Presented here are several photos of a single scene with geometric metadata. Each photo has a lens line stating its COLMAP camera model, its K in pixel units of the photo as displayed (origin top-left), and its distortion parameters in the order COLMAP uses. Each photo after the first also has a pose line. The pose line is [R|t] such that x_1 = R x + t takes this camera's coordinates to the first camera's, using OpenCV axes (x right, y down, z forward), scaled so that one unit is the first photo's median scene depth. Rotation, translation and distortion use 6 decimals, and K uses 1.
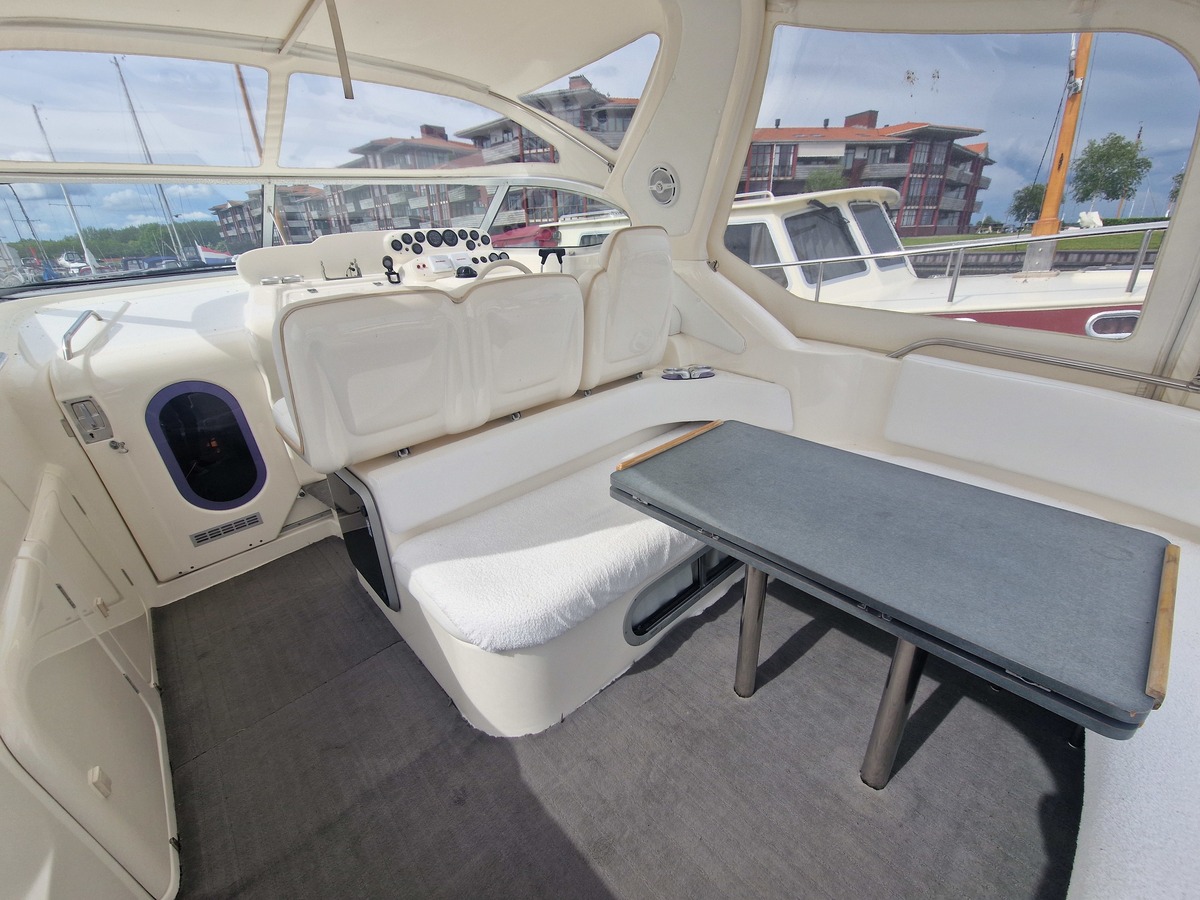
lens RADIAL K [[481.8, 0, 593.7], [0, 481.8, 459.5], [0, 0, 1]] dist [0.000772, -0.004078]
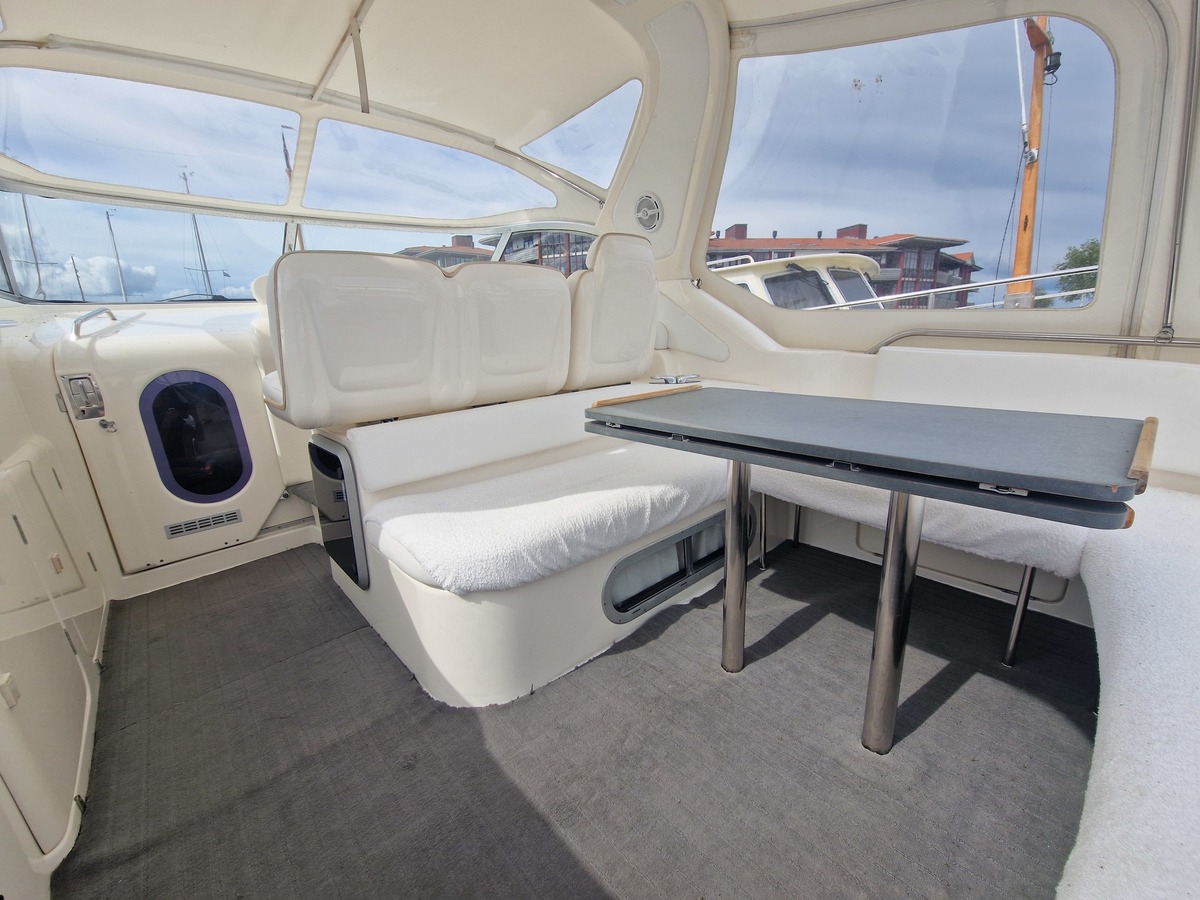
lens RADIAL K [[481.8, 0, 593.7], [0, 481.8, 459.5], [0, 0, 1]] dist [0.000772, -0.004078]
pose [[0.999900, 0.012400, -0.006795, 0.041023], [-0.013387, 0.984912, -0.172538, 0.208204], [0.004553, 0.172612, 0.984979, 0.022968]]
